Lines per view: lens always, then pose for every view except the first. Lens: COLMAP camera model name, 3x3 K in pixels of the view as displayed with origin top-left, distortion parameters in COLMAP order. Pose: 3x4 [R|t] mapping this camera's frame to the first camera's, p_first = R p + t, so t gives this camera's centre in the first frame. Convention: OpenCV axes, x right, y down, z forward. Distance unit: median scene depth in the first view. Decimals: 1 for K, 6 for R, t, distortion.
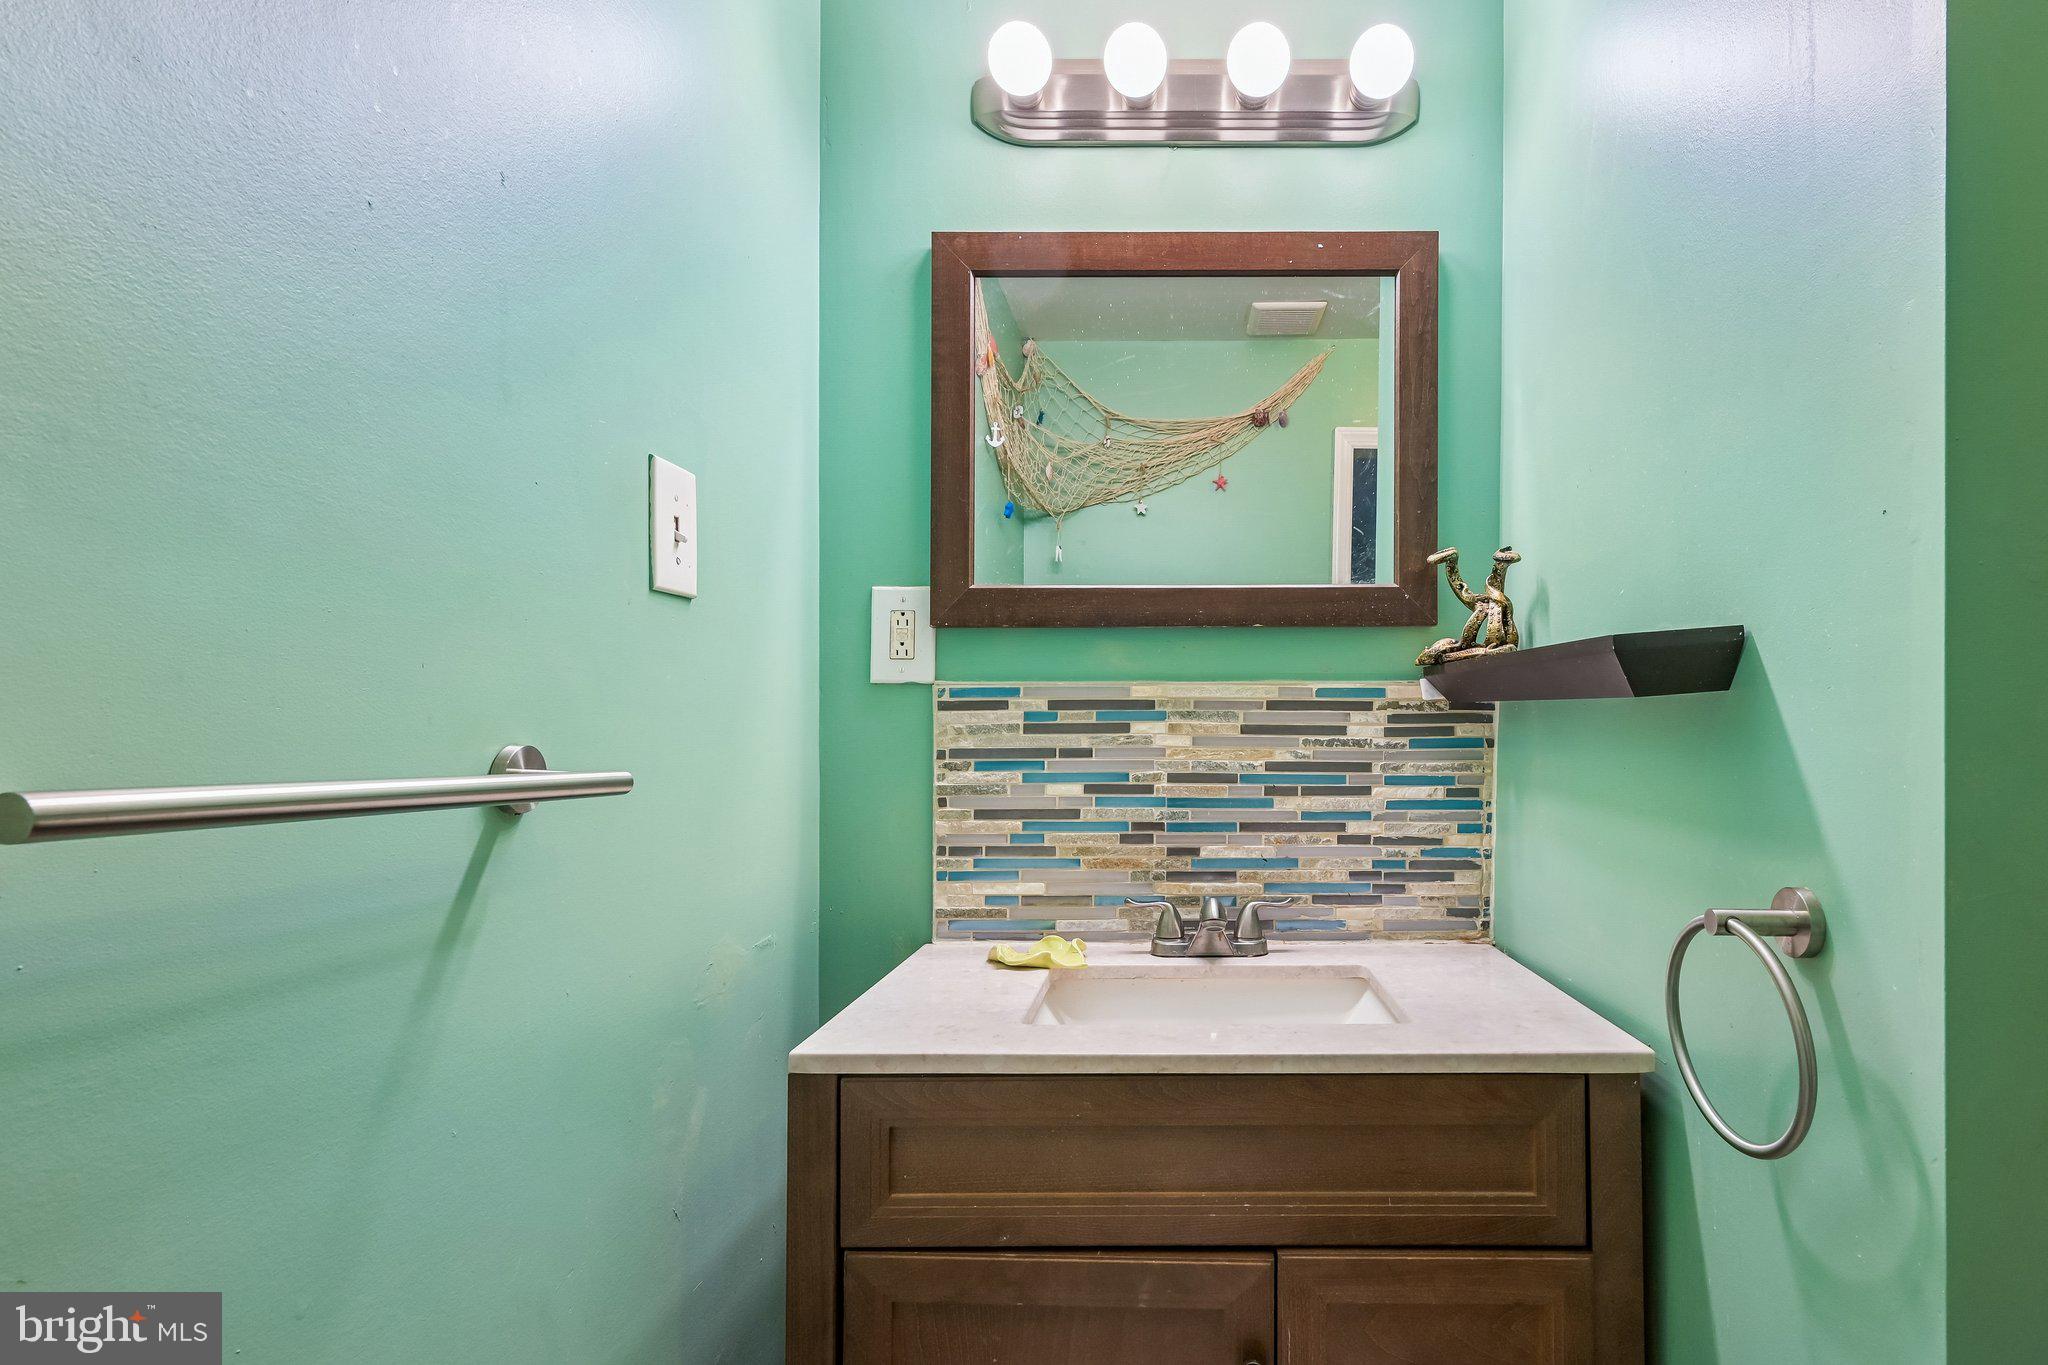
lens RADIAL K [[911.4, 0, 1024.7], [0, 911.4, 727.0], [0, 0, 1]] dist [-0.000774, 0.000027]
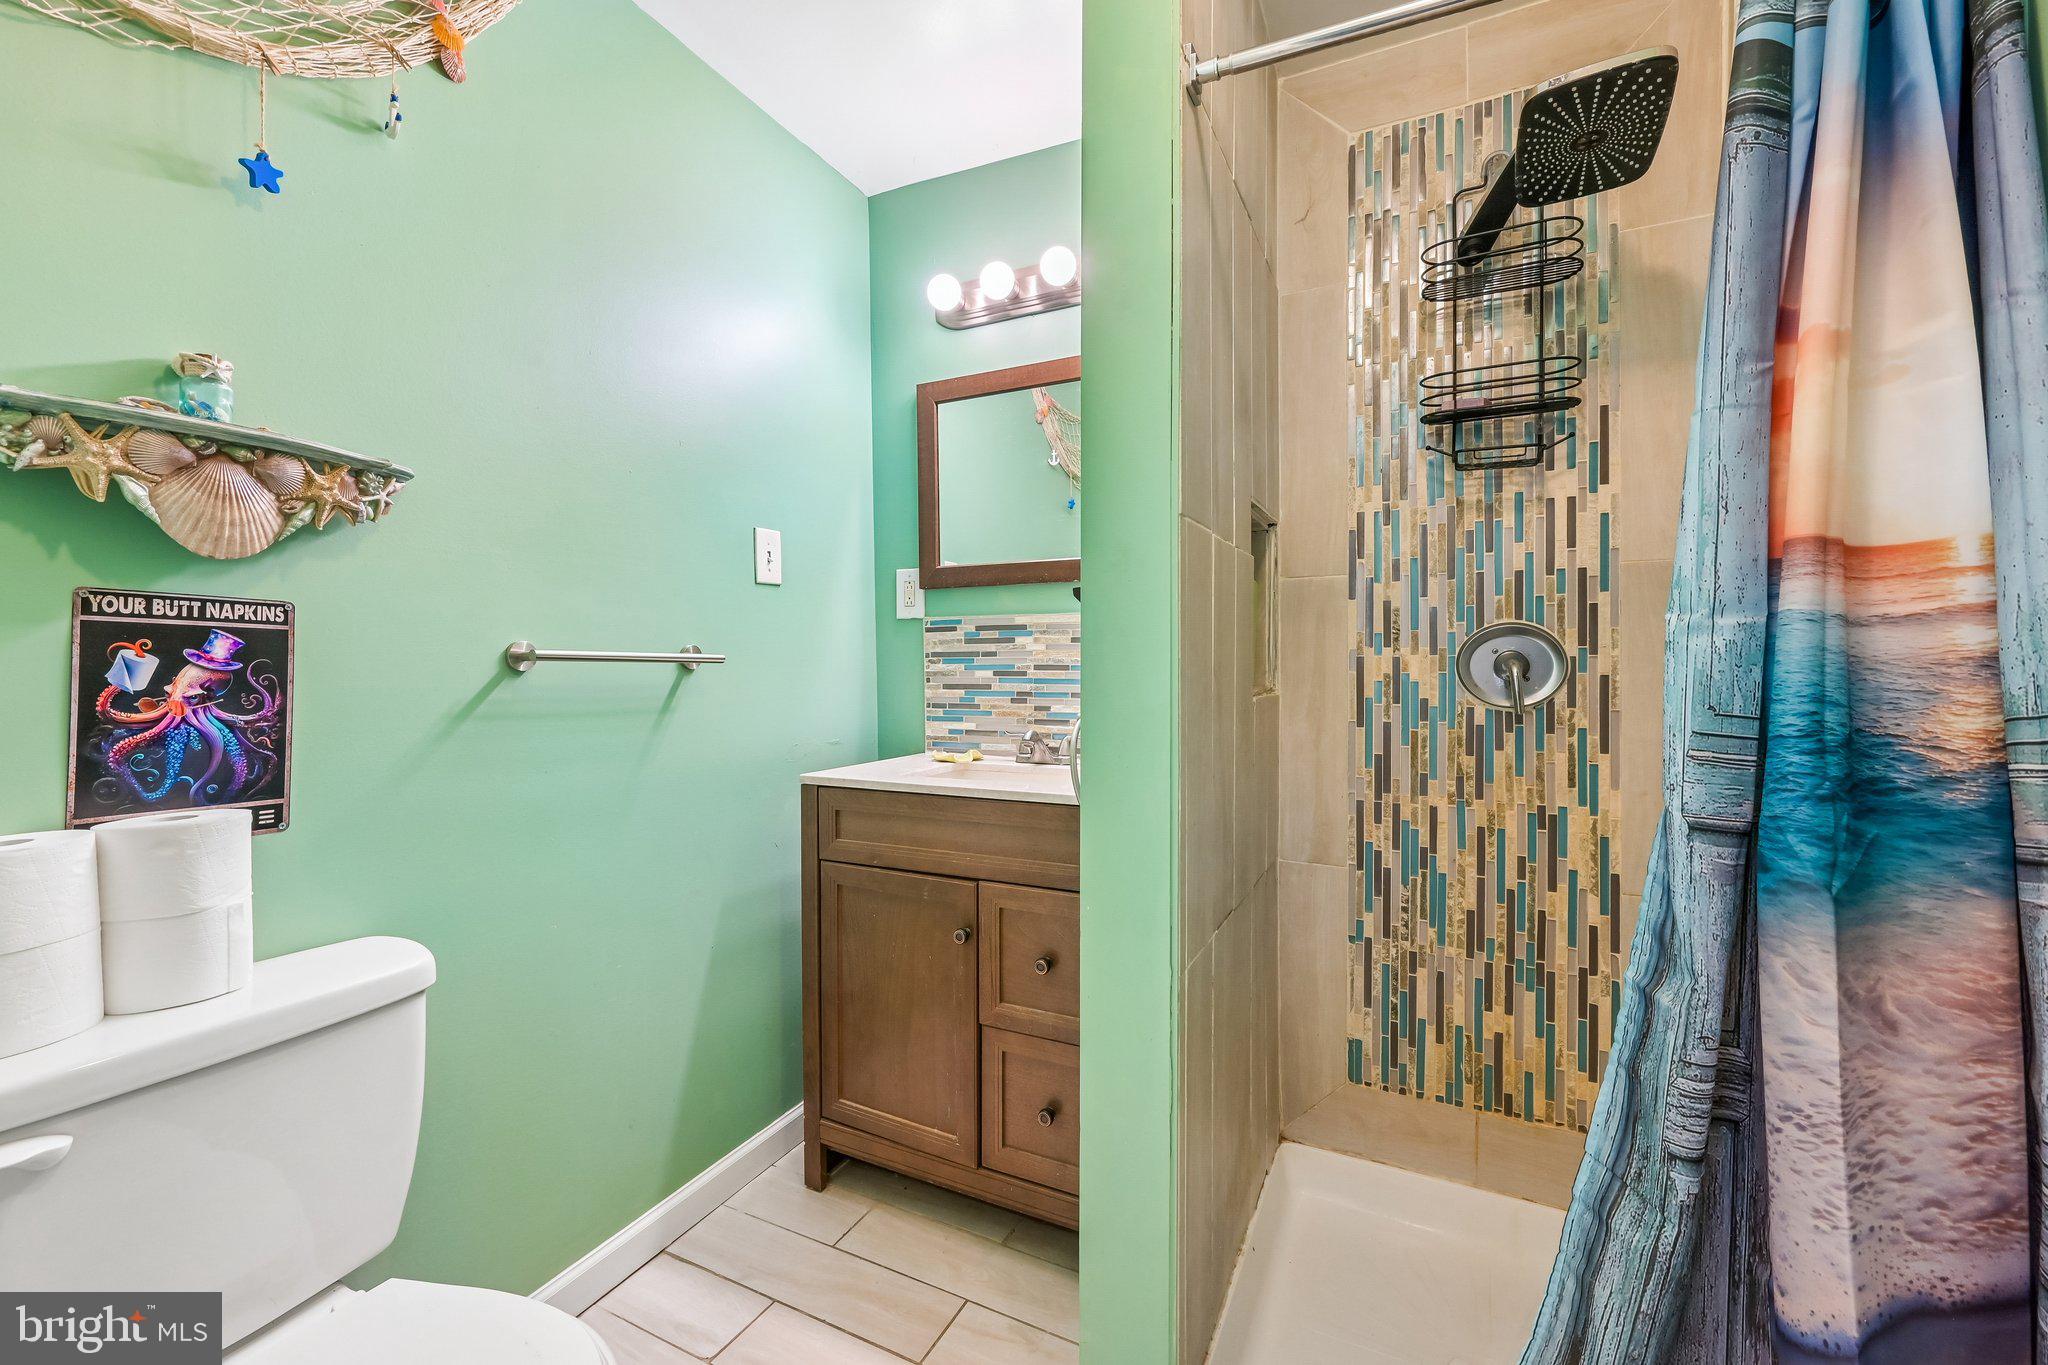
lens RADIAL K [[829.3, 0, 1024.0], [0, 829.3, 682.5], [0, 0, 1]] dist [-0.000650, -0.000180]
pose [[0.896981, 0.008009, -0.441996, 0.867088], [0.004515, 0.999618, 0.027275, 0.040832], [0.442046, -0.026460, 0.896602, -0.483731]]
